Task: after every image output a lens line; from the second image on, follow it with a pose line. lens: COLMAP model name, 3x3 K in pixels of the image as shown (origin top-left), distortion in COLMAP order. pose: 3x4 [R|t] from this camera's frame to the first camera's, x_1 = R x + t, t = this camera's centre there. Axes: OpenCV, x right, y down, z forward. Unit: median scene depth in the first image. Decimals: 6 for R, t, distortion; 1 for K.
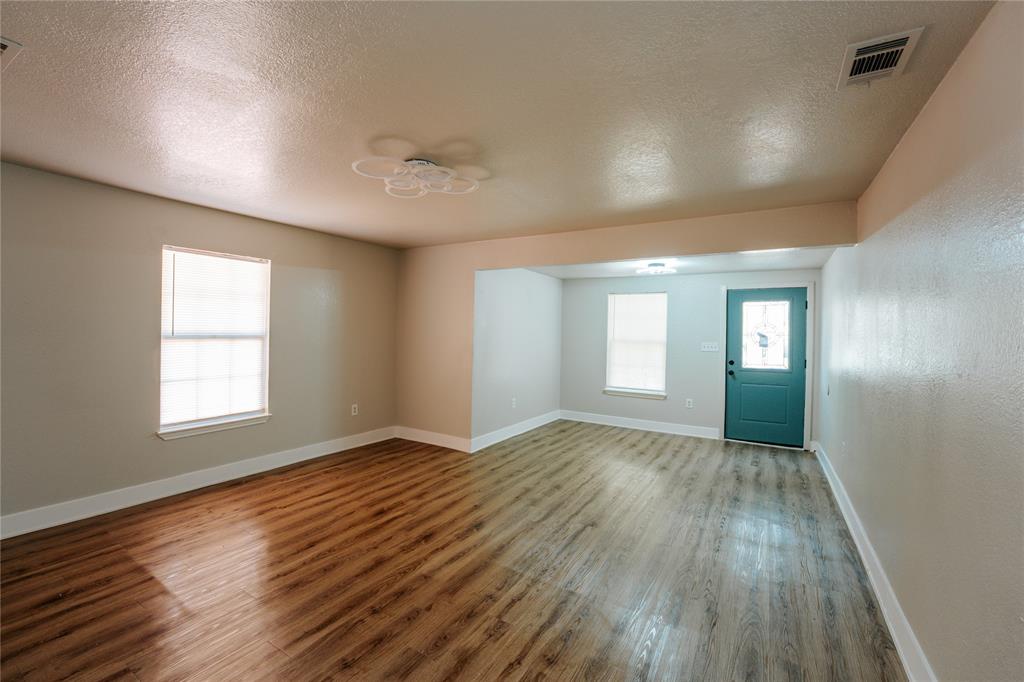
lens RADIAL K [[423.7, 0, 512.0], [0, 423.7, 341.0], [0, 0, 1]] dist [0.000199, -0.000027]
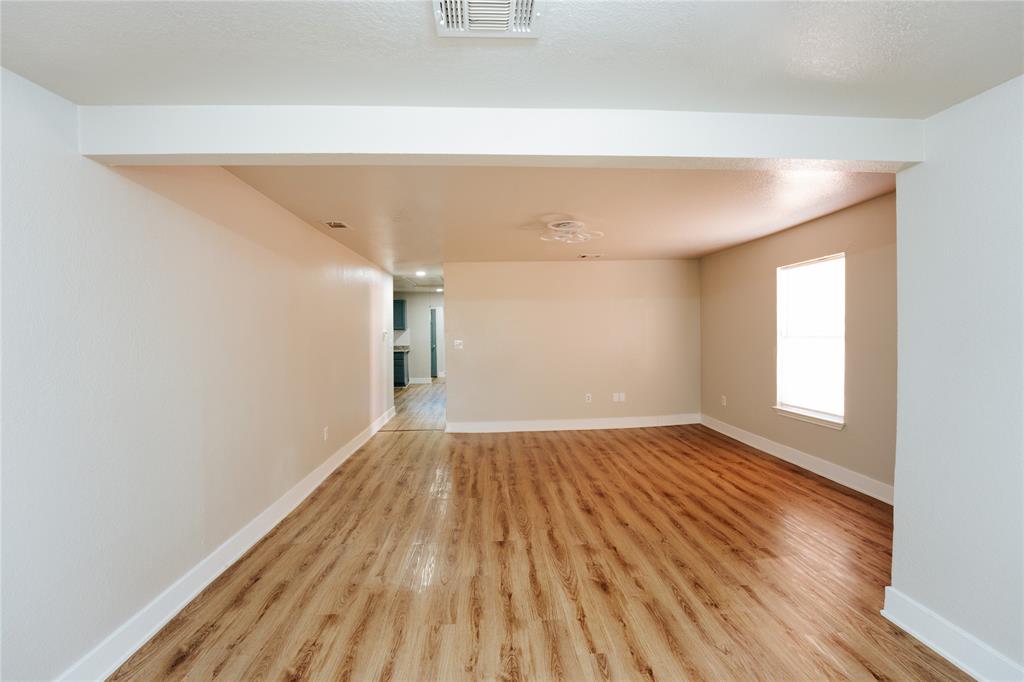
lens RADIAL K [[423.7, 0, 512.0], [0, 423.7, 341.0], [0, 0, 1]] dist [0.000199, -0.000027]
pose [[-0.817524, 0.001309, -0.575893, 0.630133], [-0.014611, 0.999628, 0.023013, -0.014712], [0.575709, 0.027228, -0.817201, 1.590613]]
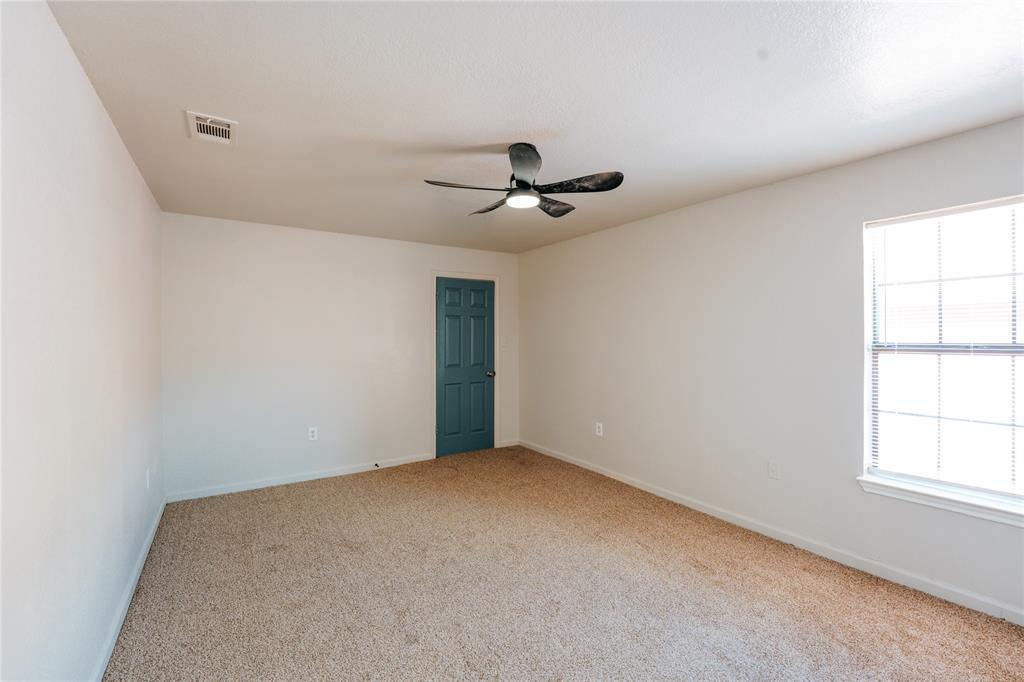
lens RADIAL K [[423.7, 0, 512.0], [0, 423.7, 341.0], [0, 0, 1]] dist [0.000199, -0.000027]
pose [[-0.415446, -0.010218, -0.909560, 0.099501], [-0.017402, 0.999843, -0.003284, -0.010042], [0.909451, 0.014463, -0.415559, 0.738906]]
